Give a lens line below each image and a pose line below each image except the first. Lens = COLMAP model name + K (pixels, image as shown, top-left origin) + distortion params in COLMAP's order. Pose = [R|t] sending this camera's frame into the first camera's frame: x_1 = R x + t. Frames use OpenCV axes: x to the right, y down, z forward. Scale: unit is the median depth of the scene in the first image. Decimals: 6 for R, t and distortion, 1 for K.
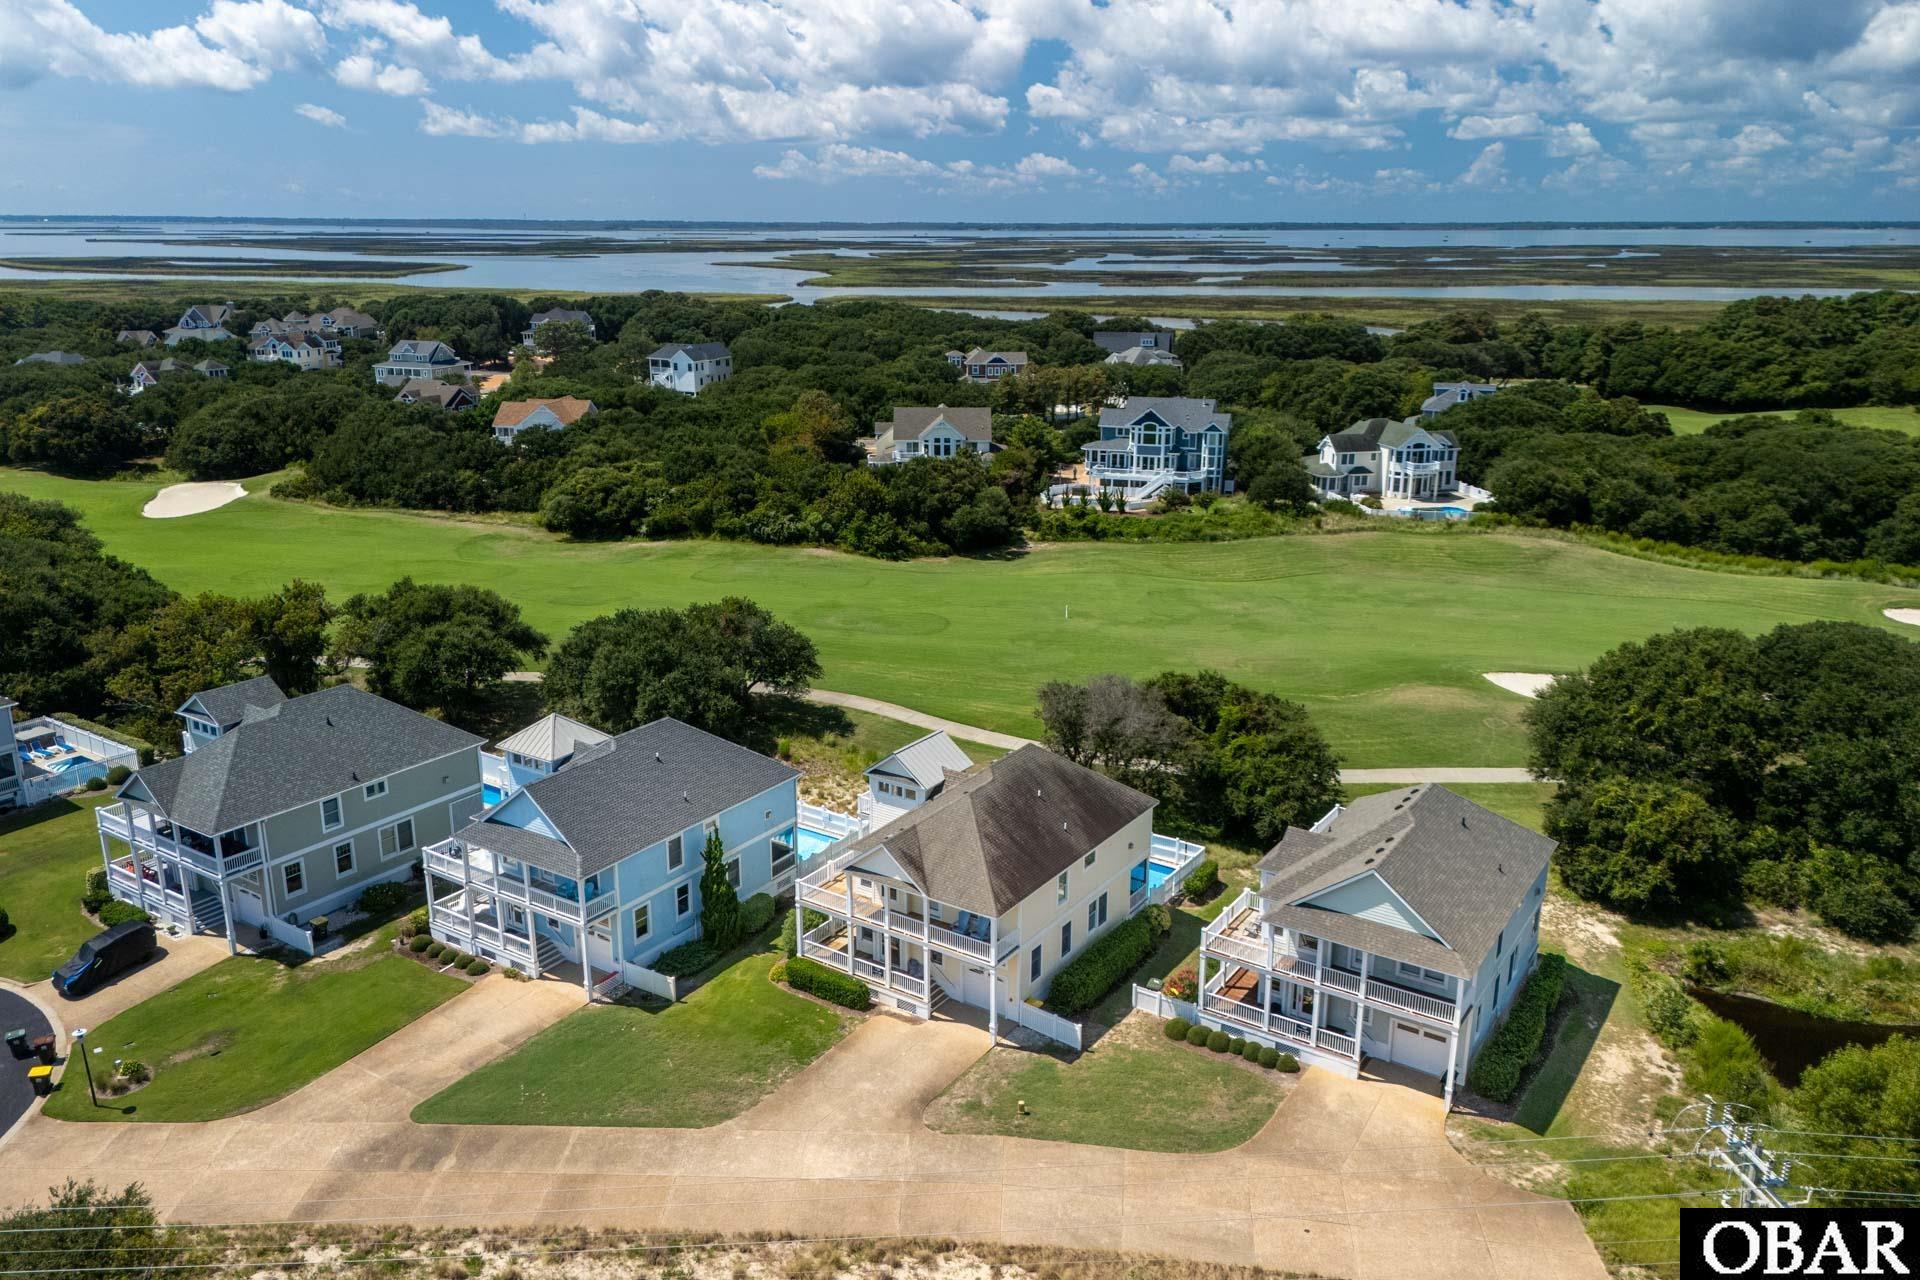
lens RADIAL K [[1407.5, 0, 970.5], [0, 1407.5, 652.6], [0, 0, 1]] dist [0.061097, -0.047278]
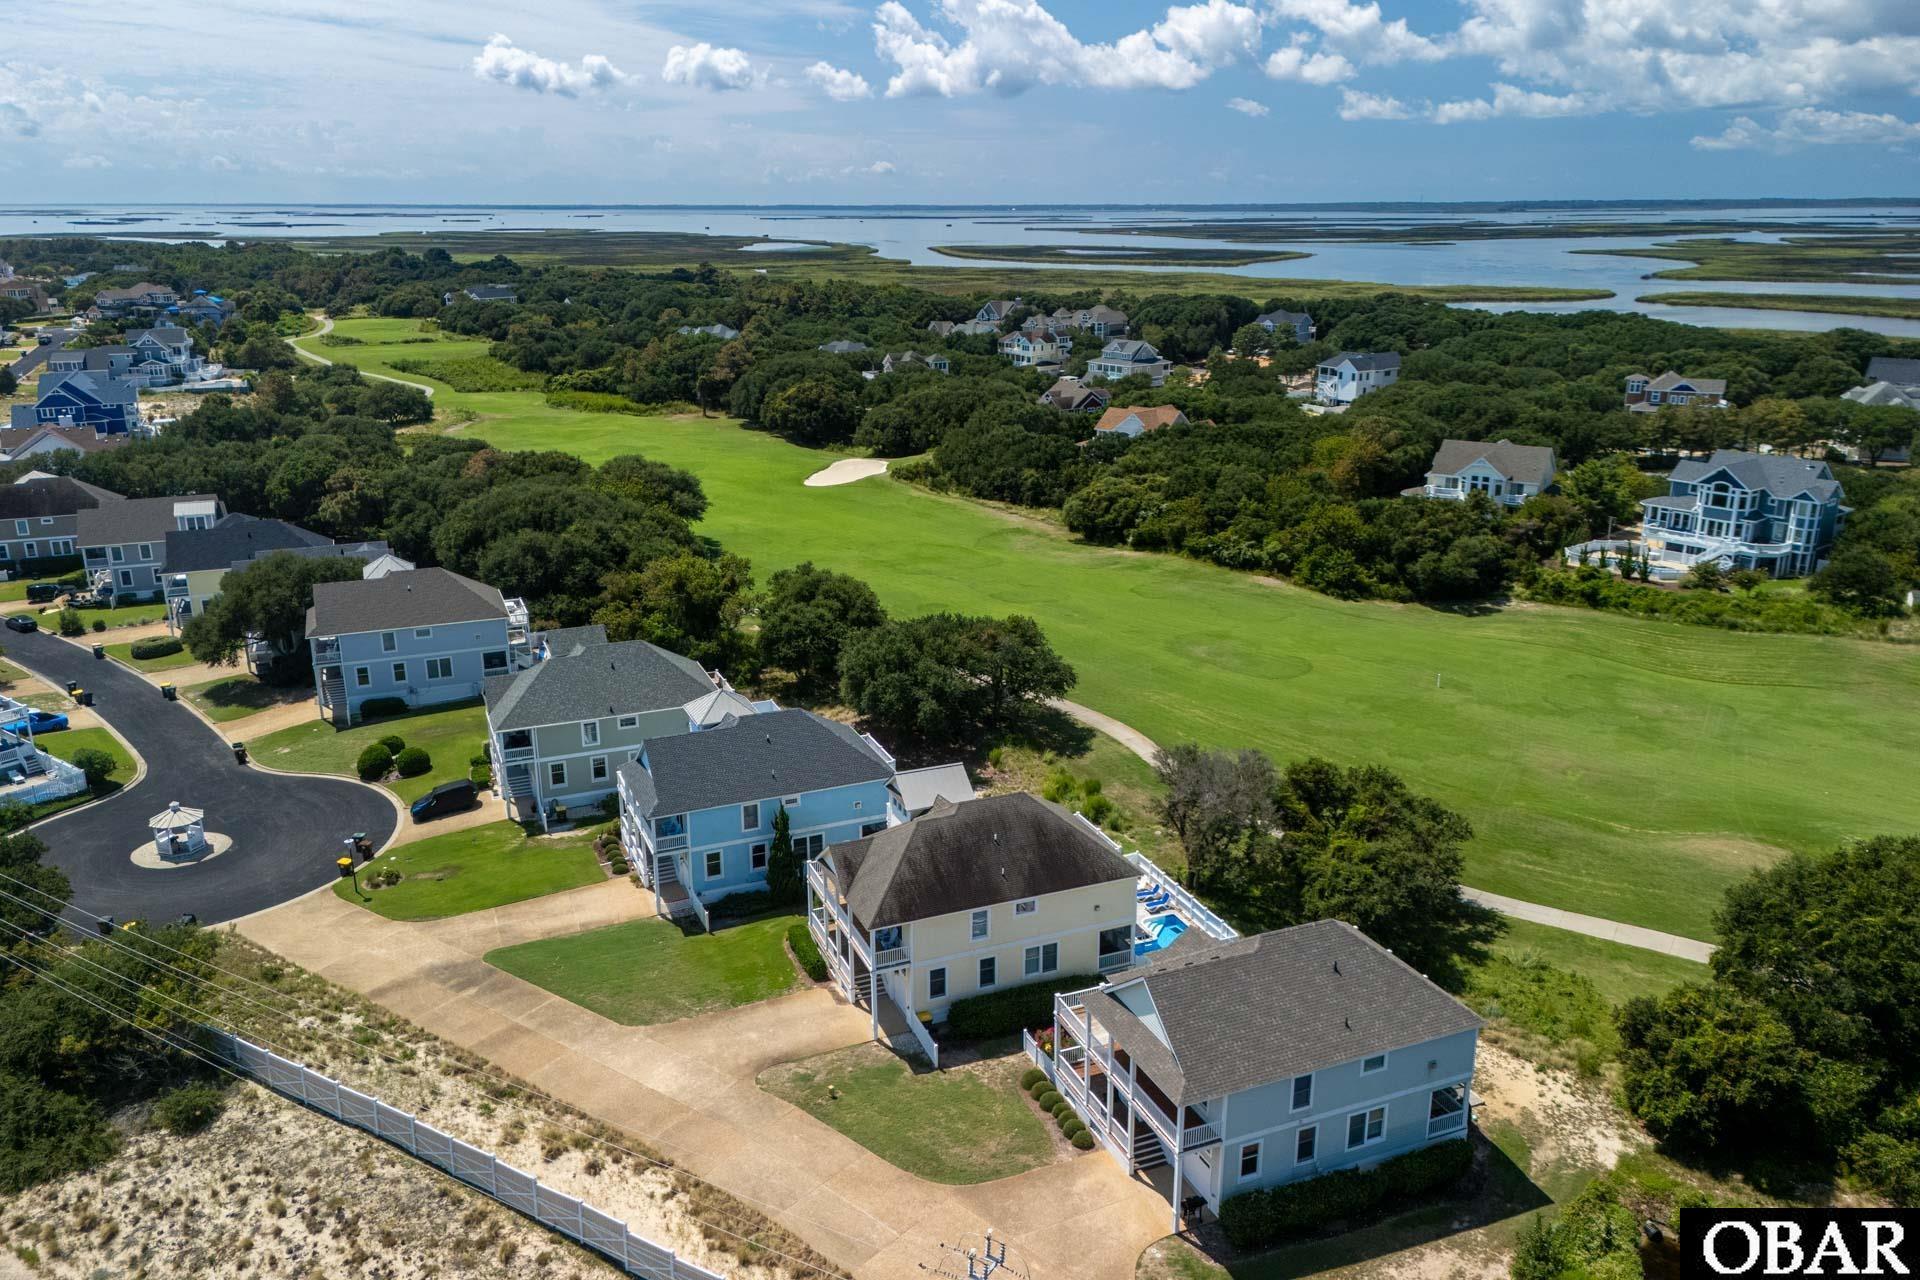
lens RADIAL K [[1407.5, 0, 959.8], [0, 1407.5, 643.8], [0, 0, 1]] dist [0.061097, -0.047278]
pose [[0.836077, 0.156681, -0.525763, 0.237039], [-0.154523, 0.986805, 0.048350, -0.039642], [0.526401, 0.040818, 0.849256, 0.018878]]
